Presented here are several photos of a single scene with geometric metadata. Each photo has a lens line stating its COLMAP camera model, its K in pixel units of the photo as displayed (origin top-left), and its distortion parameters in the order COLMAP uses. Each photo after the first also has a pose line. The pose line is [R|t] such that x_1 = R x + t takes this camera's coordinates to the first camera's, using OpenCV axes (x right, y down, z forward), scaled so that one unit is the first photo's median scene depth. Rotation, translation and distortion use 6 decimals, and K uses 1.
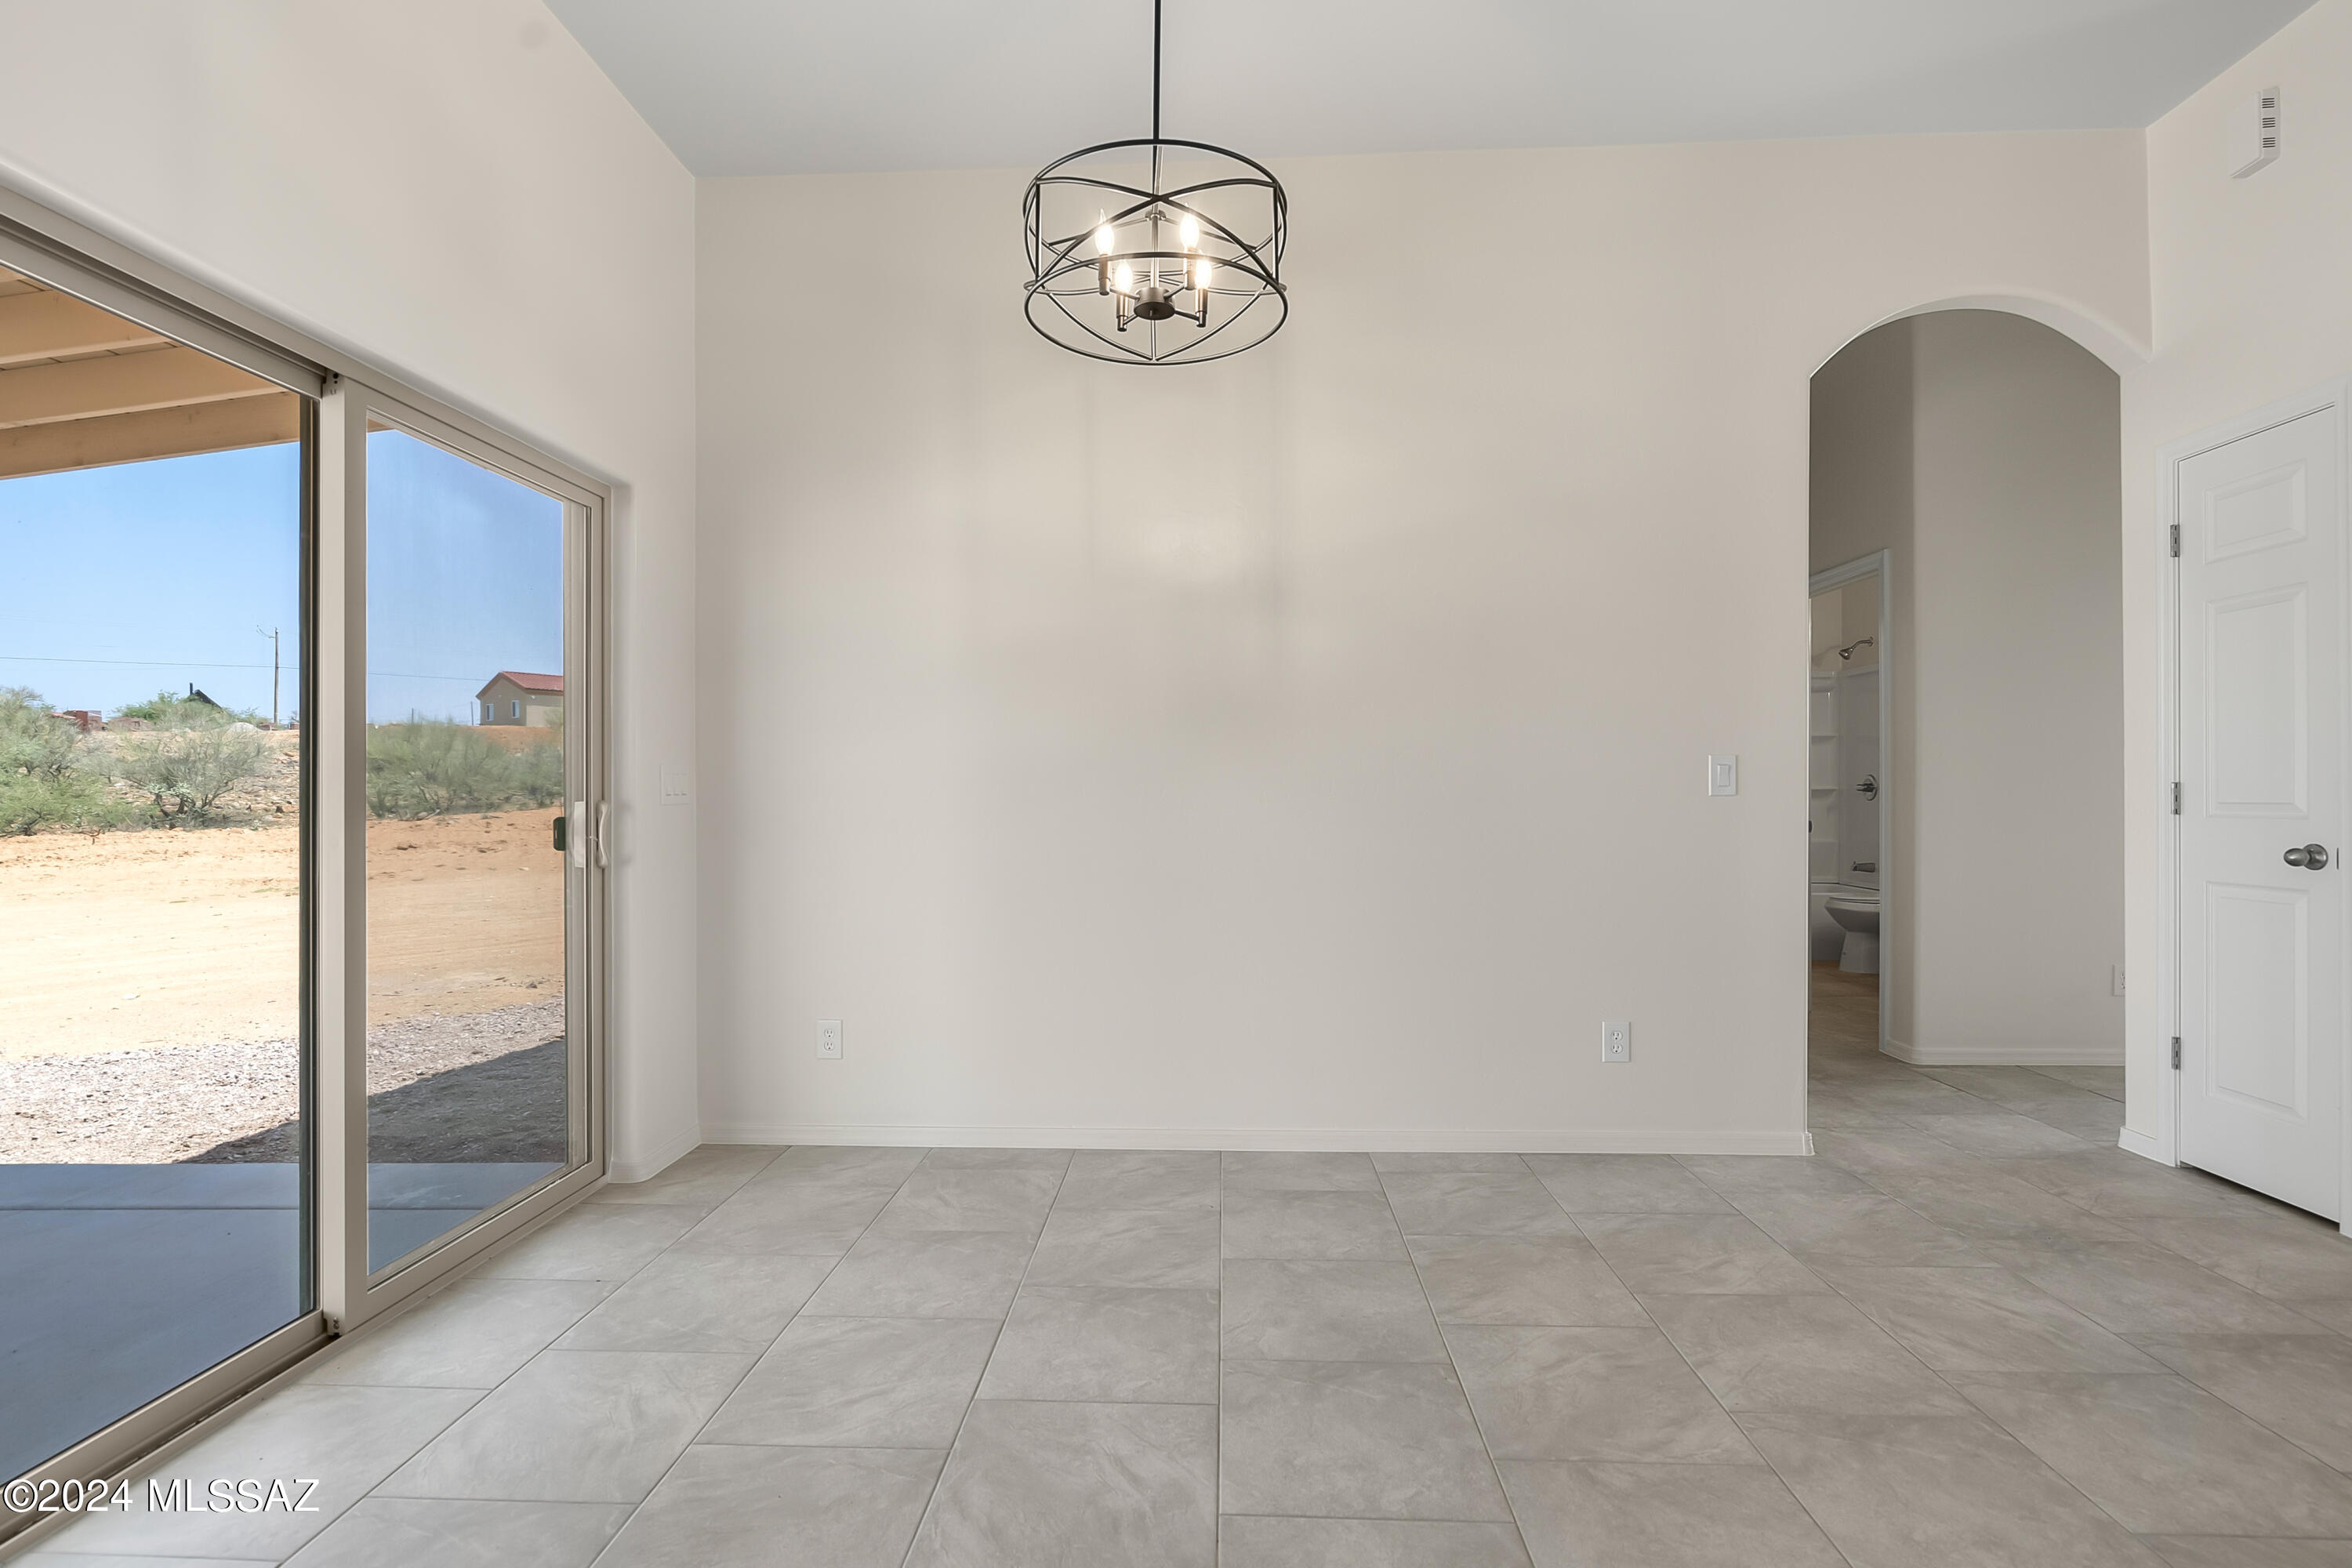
lens RADIAL K [[1092.3, 0, 1172.7], [0, 1092.3, 787.7], [0, 0, 1]] dist [-0.004601, -0.000057]
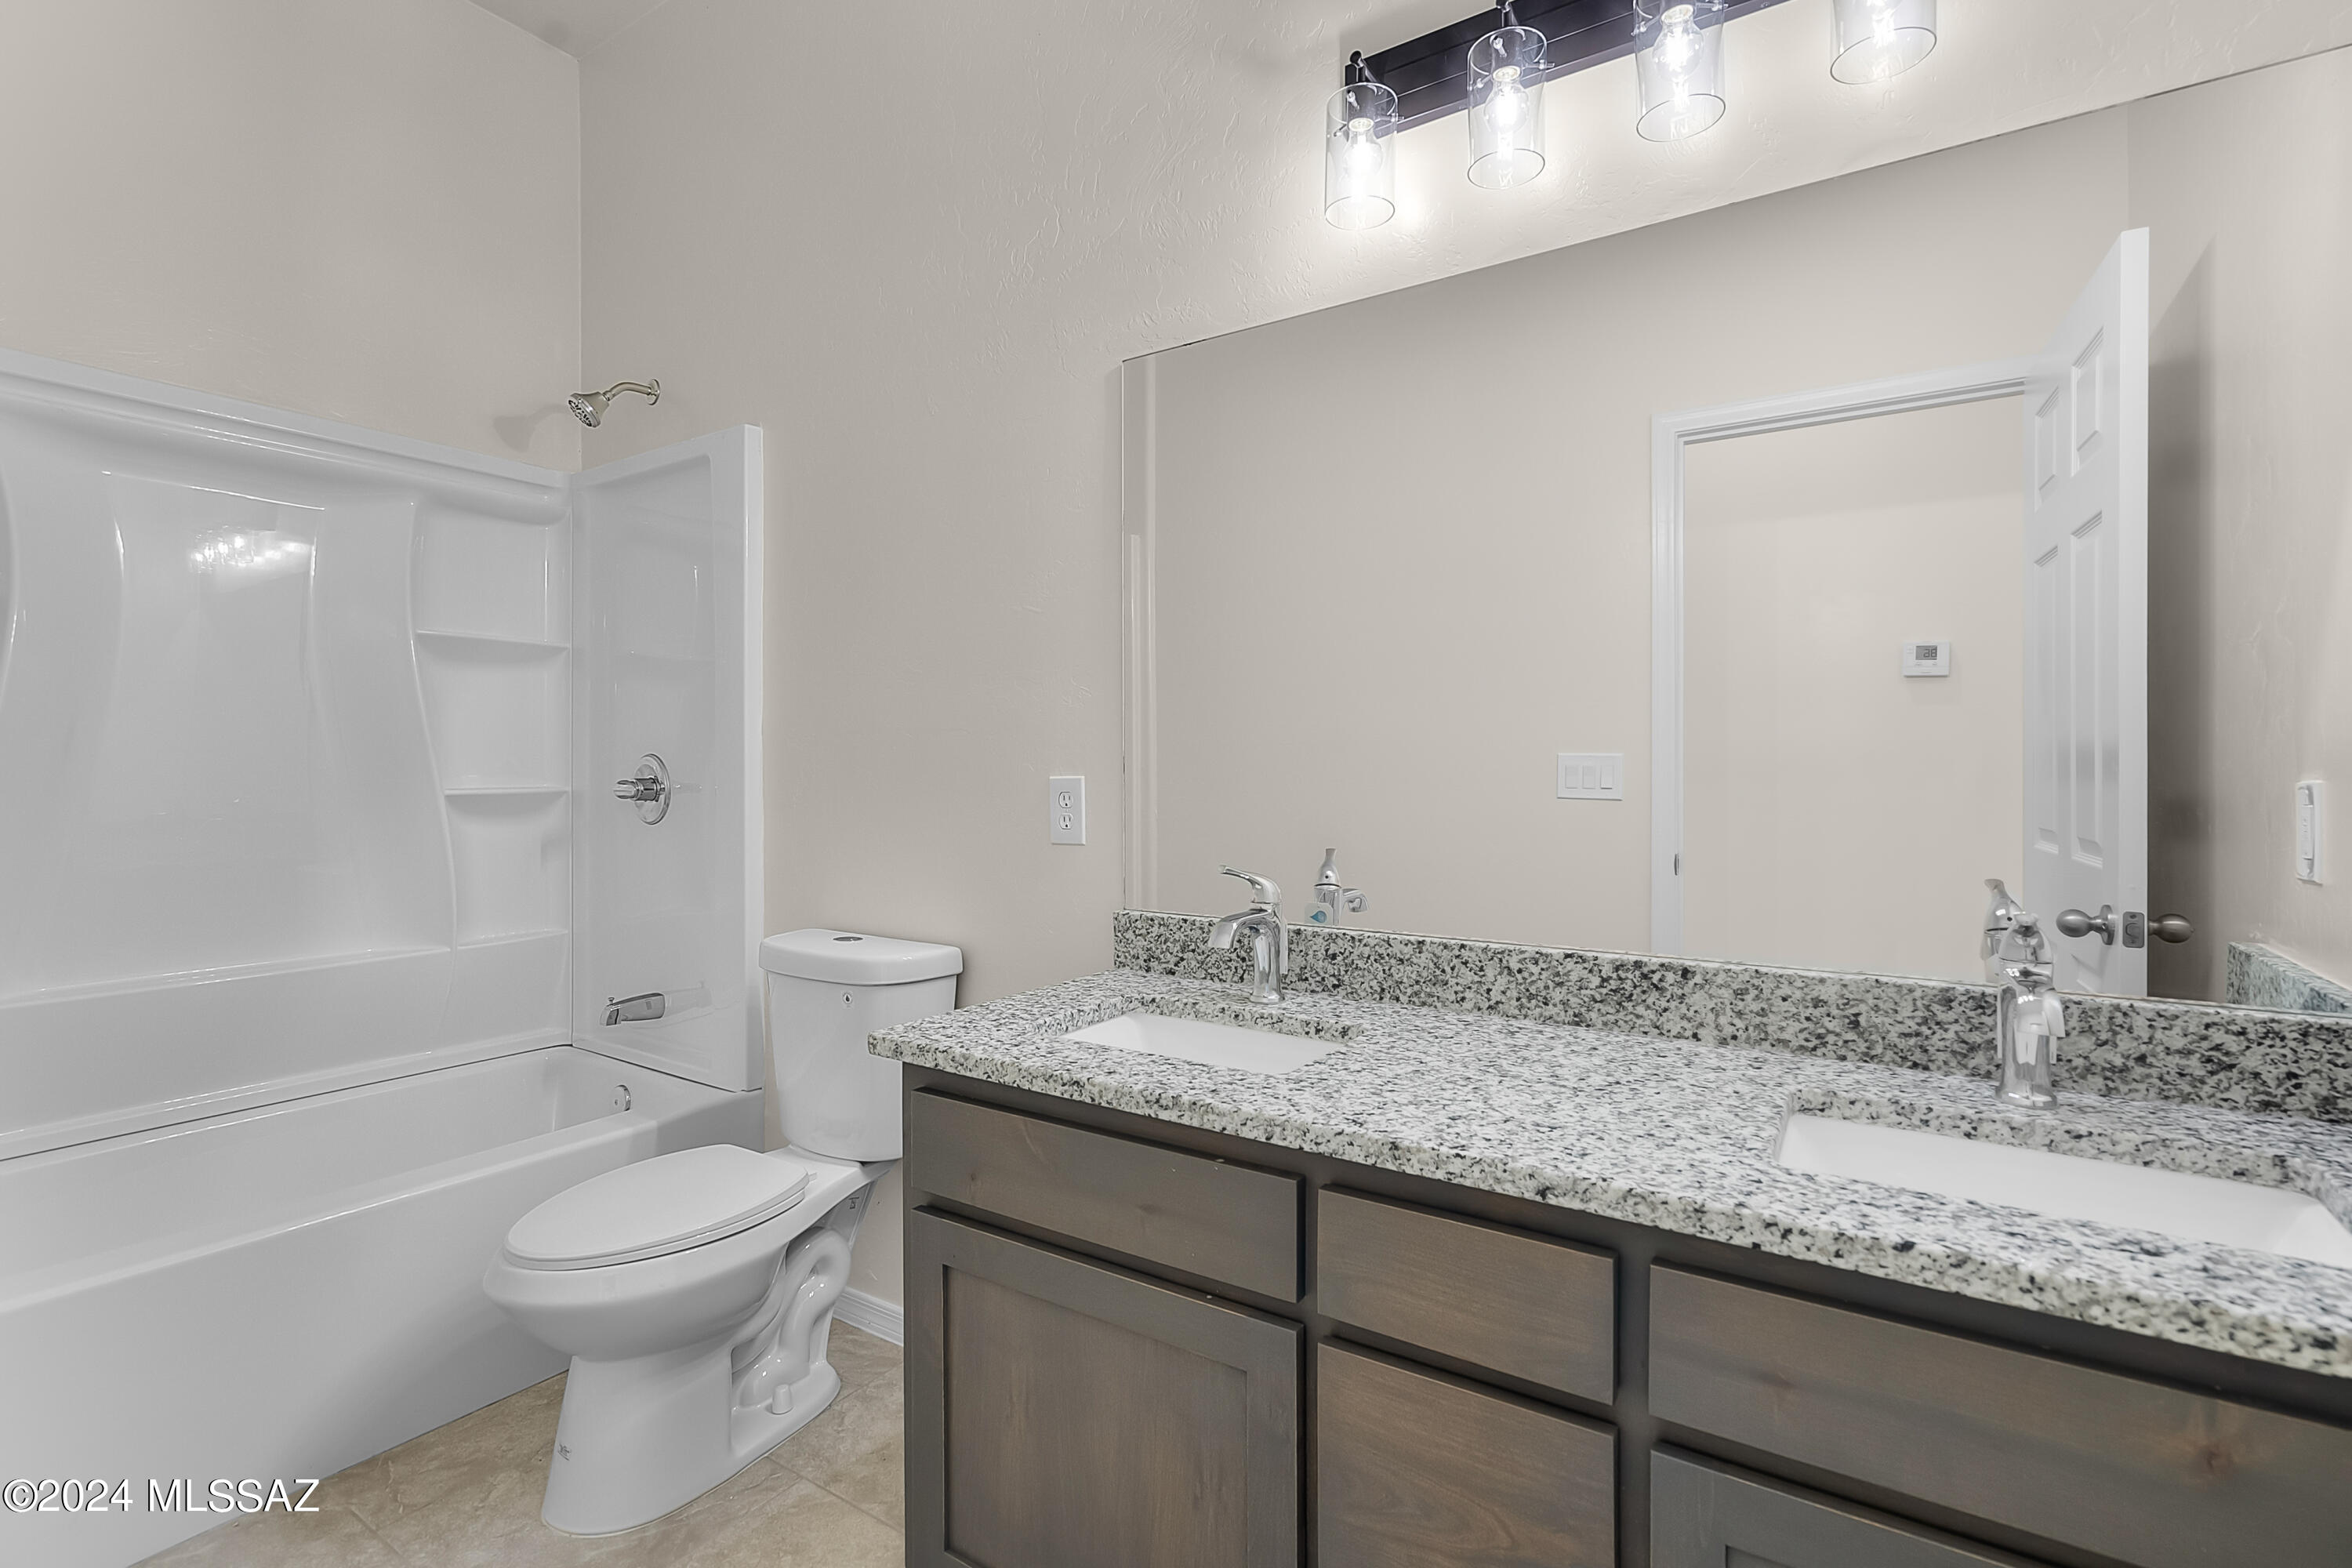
lens RADIAL K [[1092.3, 0, 1162.8], [0, 1092.3, 773.8], [0, 0, 1]] dist [-0.004601, -0.000057]
pose [[0.523367, -0.001537, 0.852106, 0.414767], [-0.004019, 0.999983, 0.004272, -0.007372], [-0.852098, -0.005660, 0.523352, 0.658064]]
